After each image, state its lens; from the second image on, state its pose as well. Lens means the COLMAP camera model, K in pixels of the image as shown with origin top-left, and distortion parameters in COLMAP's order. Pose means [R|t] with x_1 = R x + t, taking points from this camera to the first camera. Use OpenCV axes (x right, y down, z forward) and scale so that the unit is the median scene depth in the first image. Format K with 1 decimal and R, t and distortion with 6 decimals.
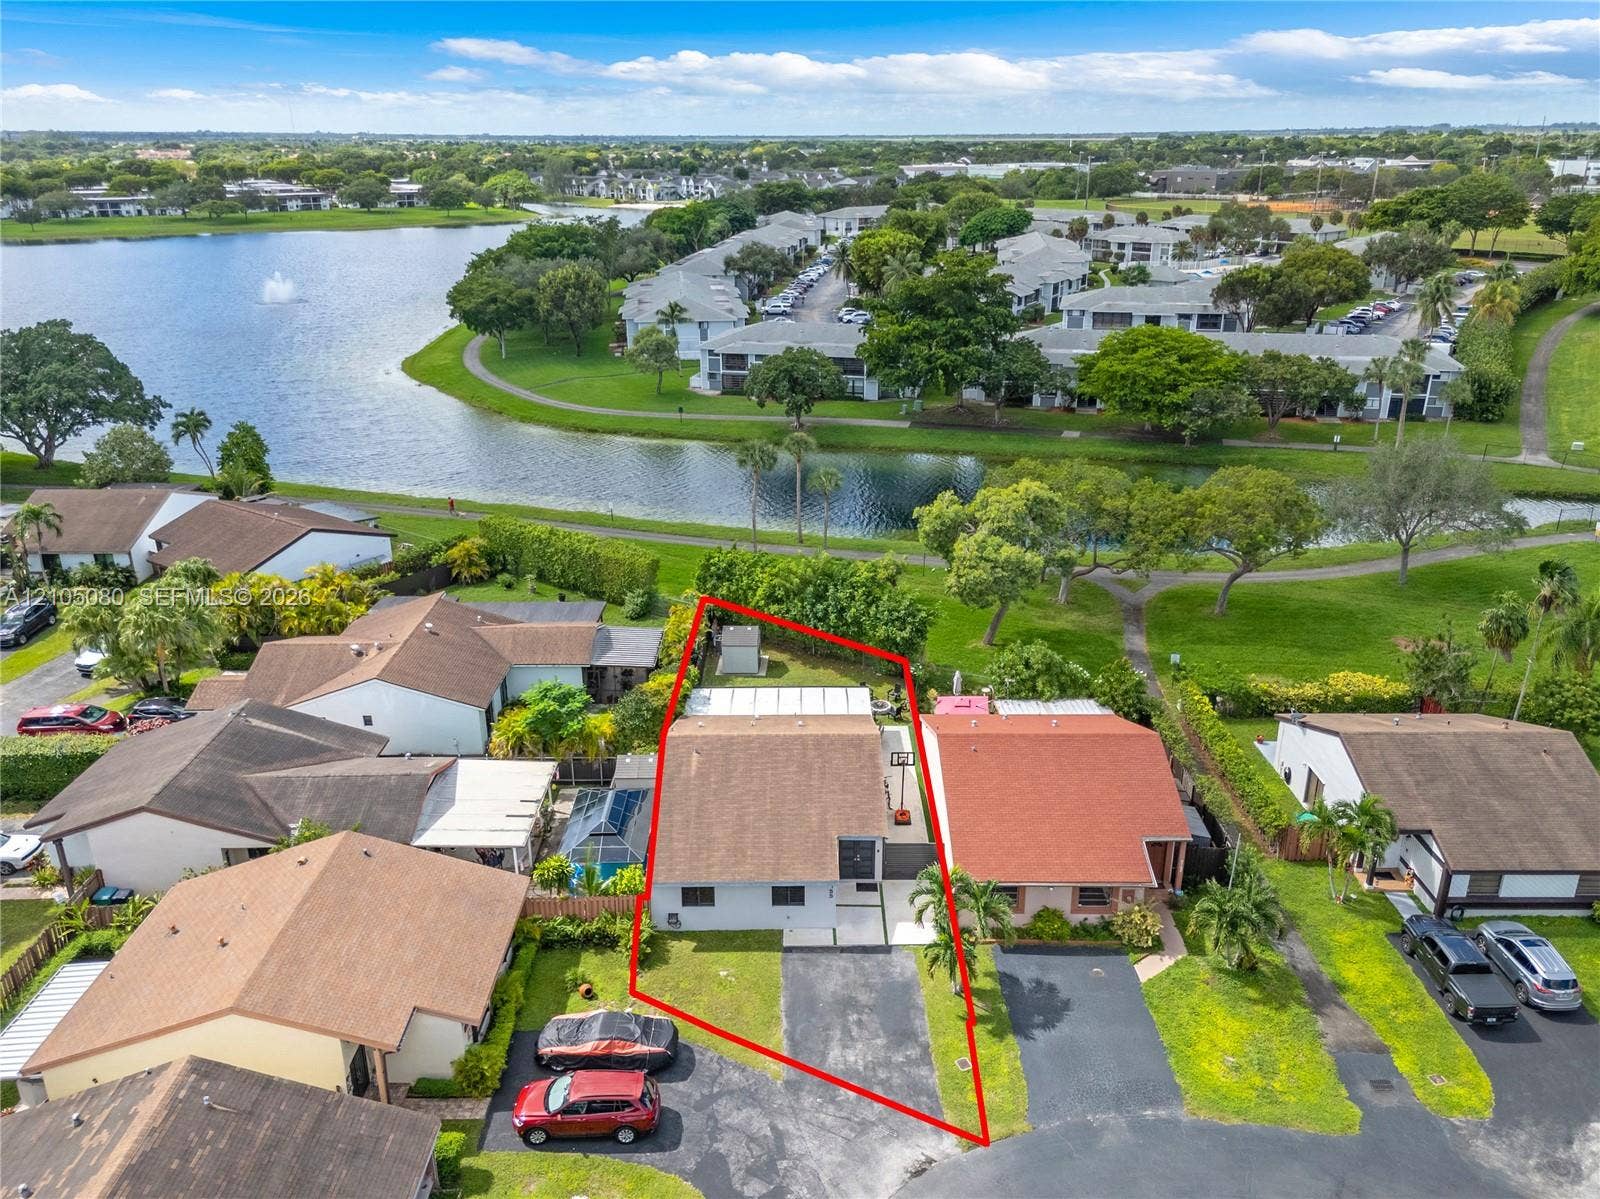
lens RADIAL K [[1171.6, 0, 800.0], [0, 1171.6, 599.5], [0, 0, 1]] dist [0.108490, -0.093484]
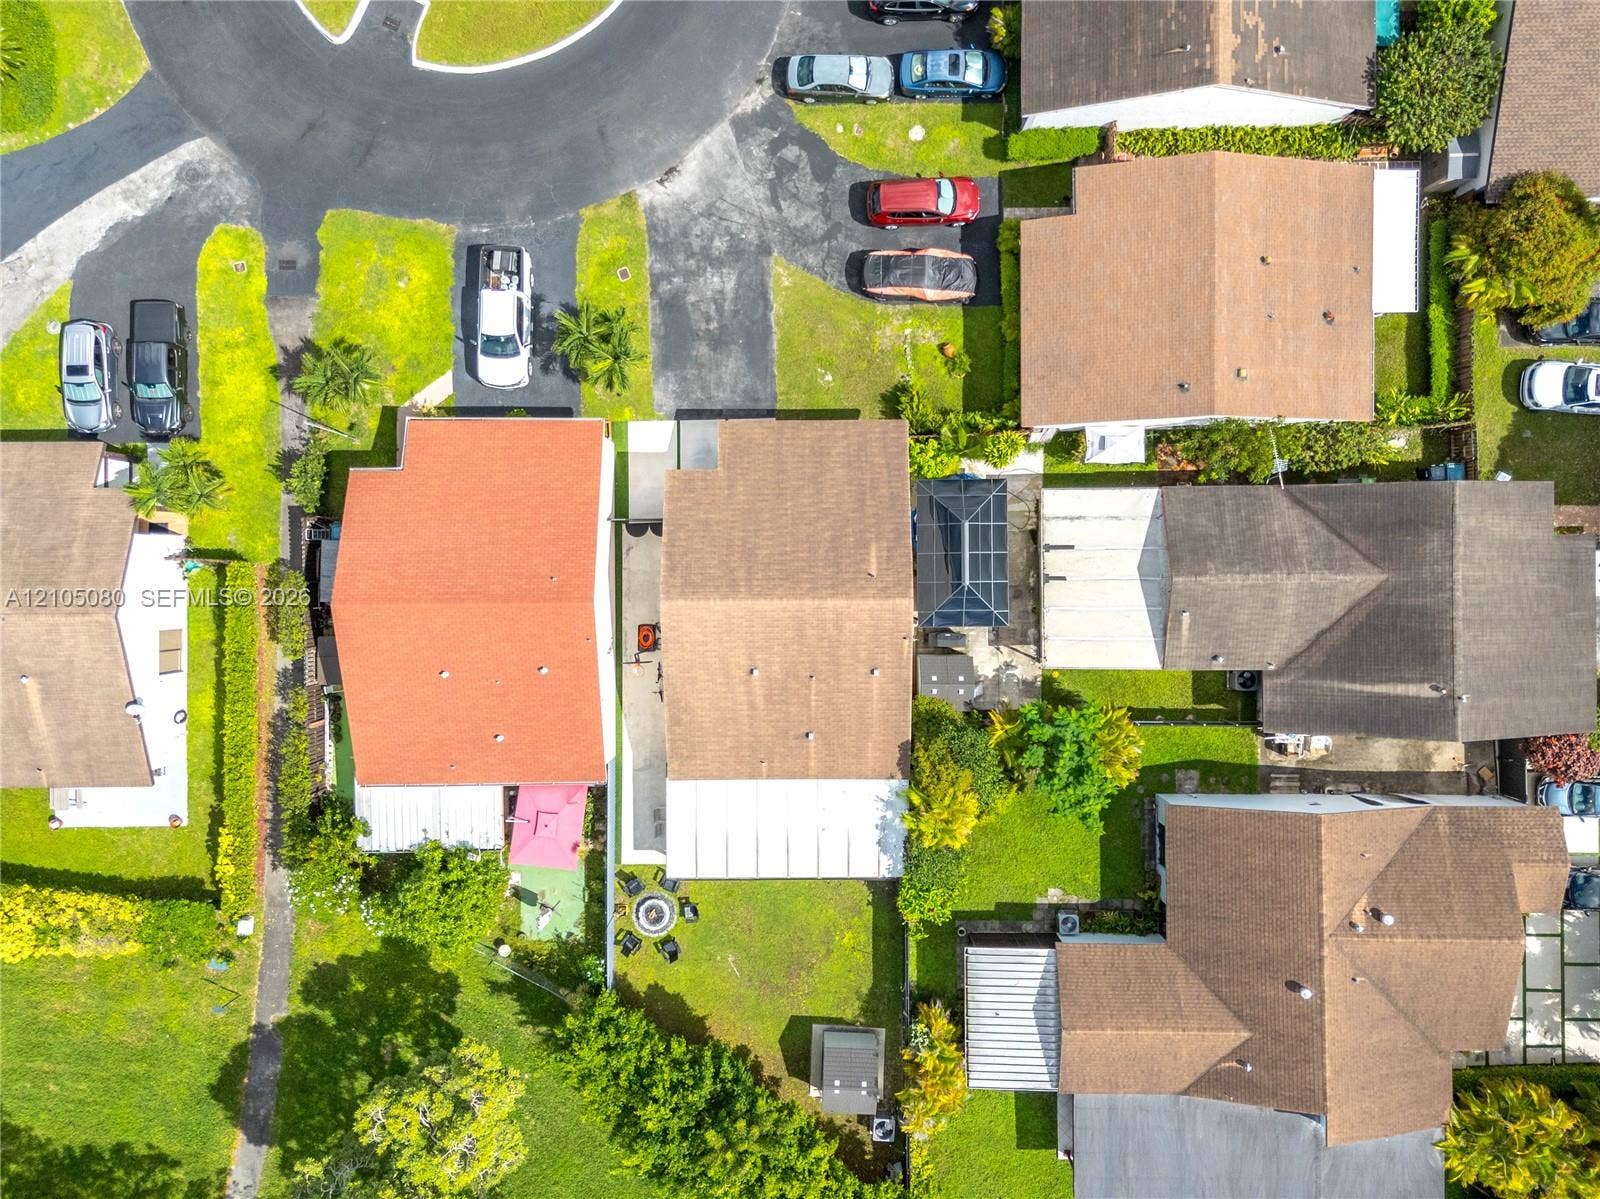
lens RADIAL K [[1171.6, 0, 800.0], [0, 1171.6, 599.5], [0, 0, 1]] dist [0.108490, -0.093484]
pose [[-0.999823, -0.007859, 0.017110, -0.021175], [0.018806, -0.371852, 0.928102, -0.270659], [-0.000932, 0.928259, 0.371934, 0.272029]]
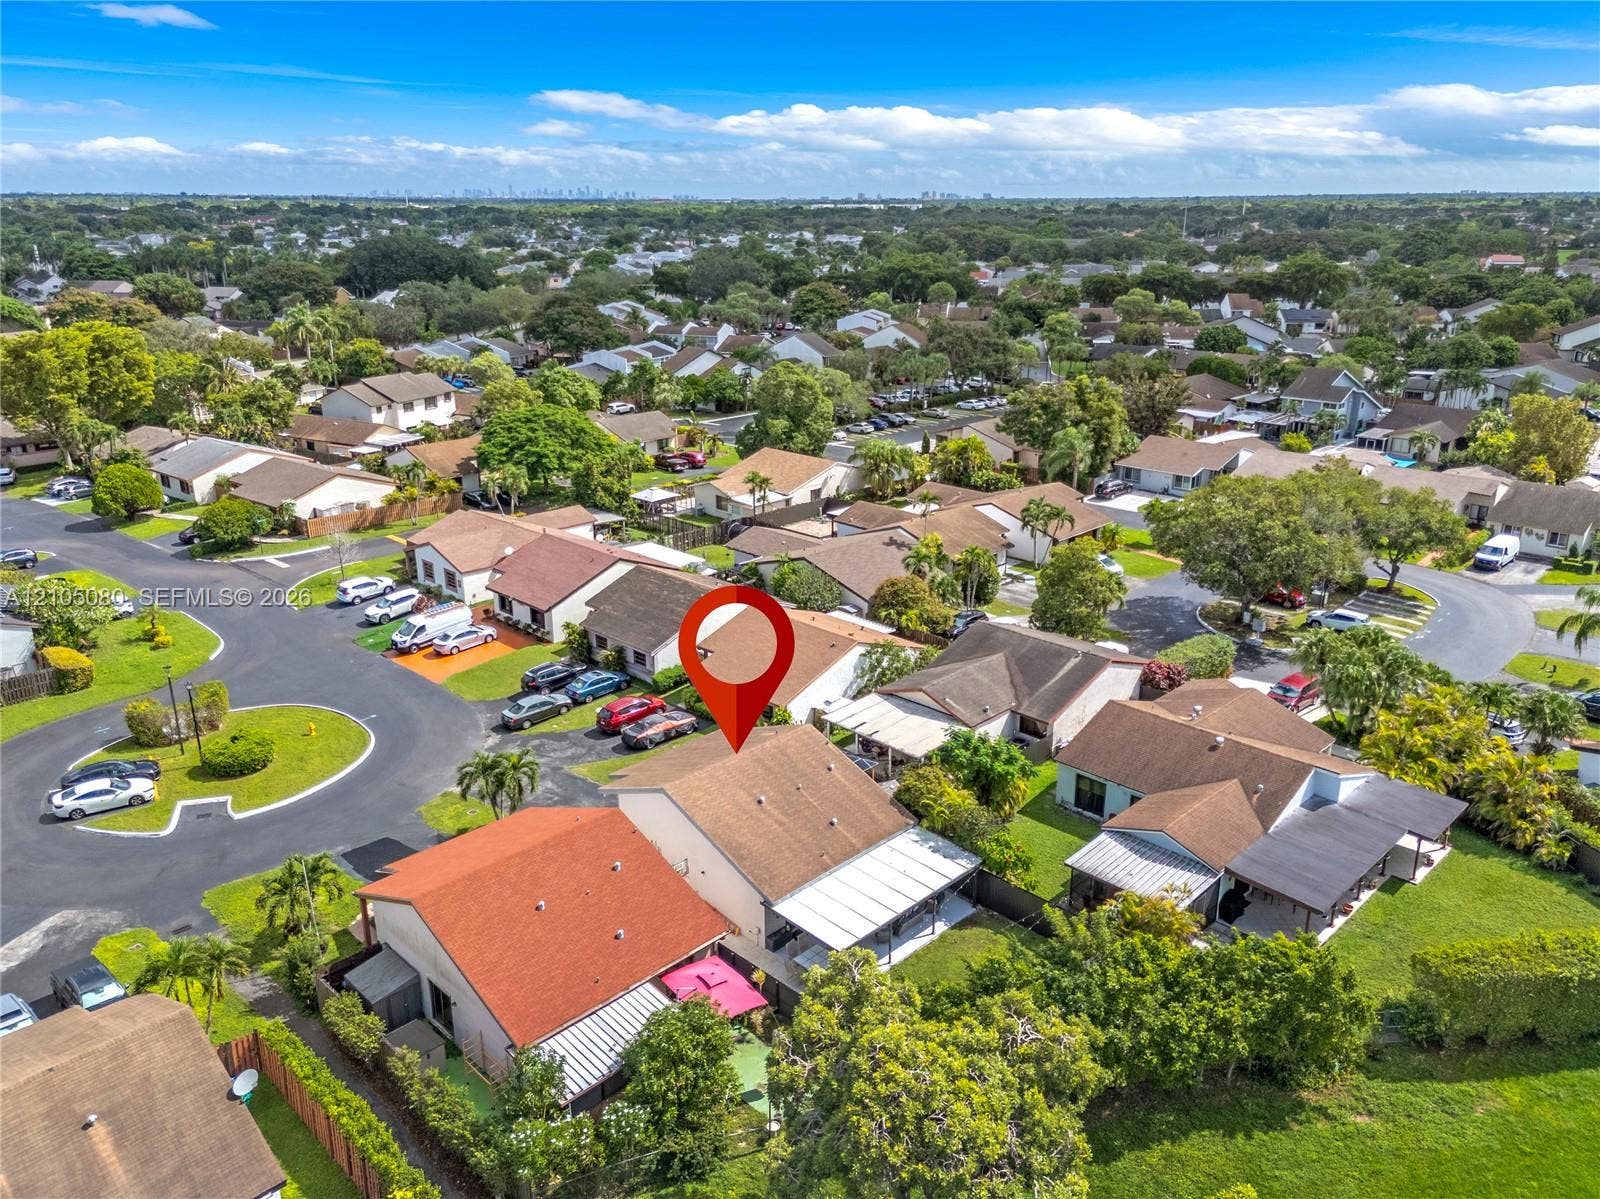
lens RADIAL K [[1171.6, 0, 800.0], [0, 1171.6, 599.5], [0, 0, 1]] dist [0.108490, -0.093484]
pose [[-0.716786, 0.226342, -0.659535, 0.247965], [-0.259669, 0.791175, 0.553728, -0.249786], [0.647140, 0.568165, -0.508329, 0.601169]]
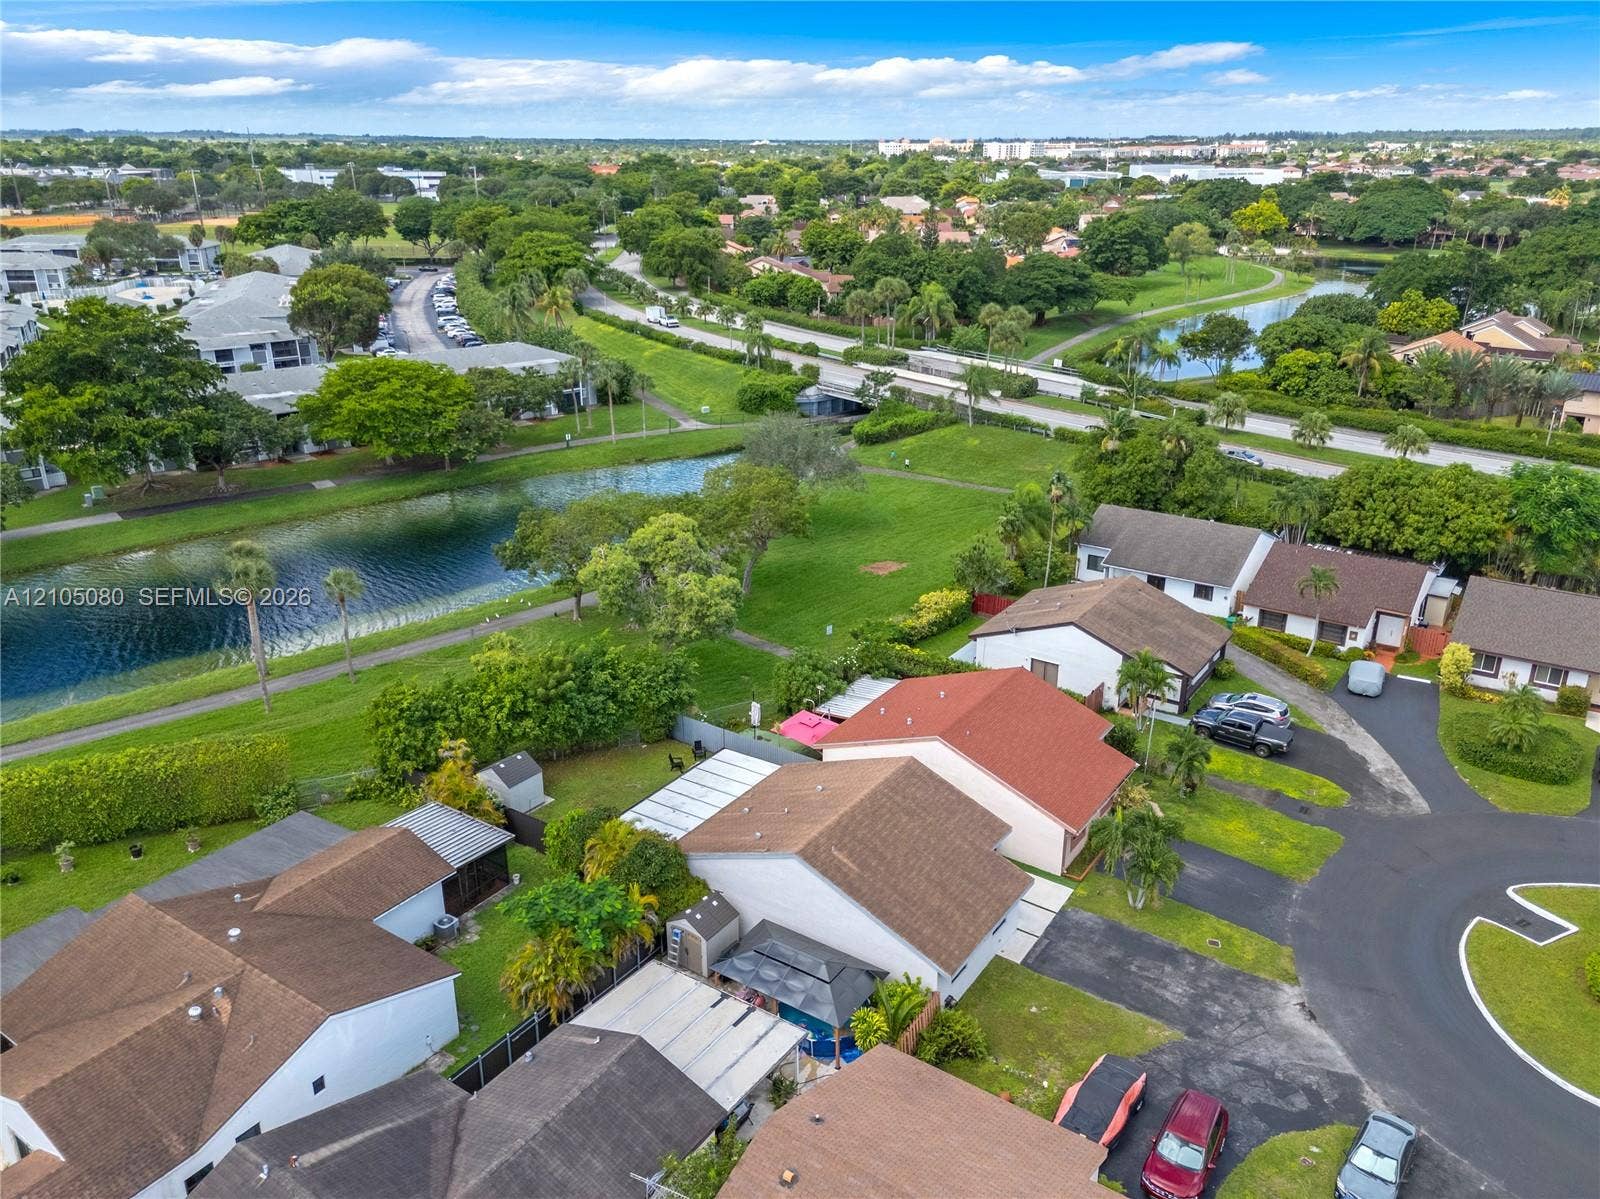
lens RADIAL K [[1171.6, 0, 800.0], [0, 1171.6, 599.5], [0, 0, 1]] dist [0.108490, -0.093484]
pose [[0.573967, -0.295068, 0.763869, -0.299842], [0.298501, 0.944031, 0.140369, -0.078073], [-0.762534, 0.147449, 0.629921, 0.157532]]
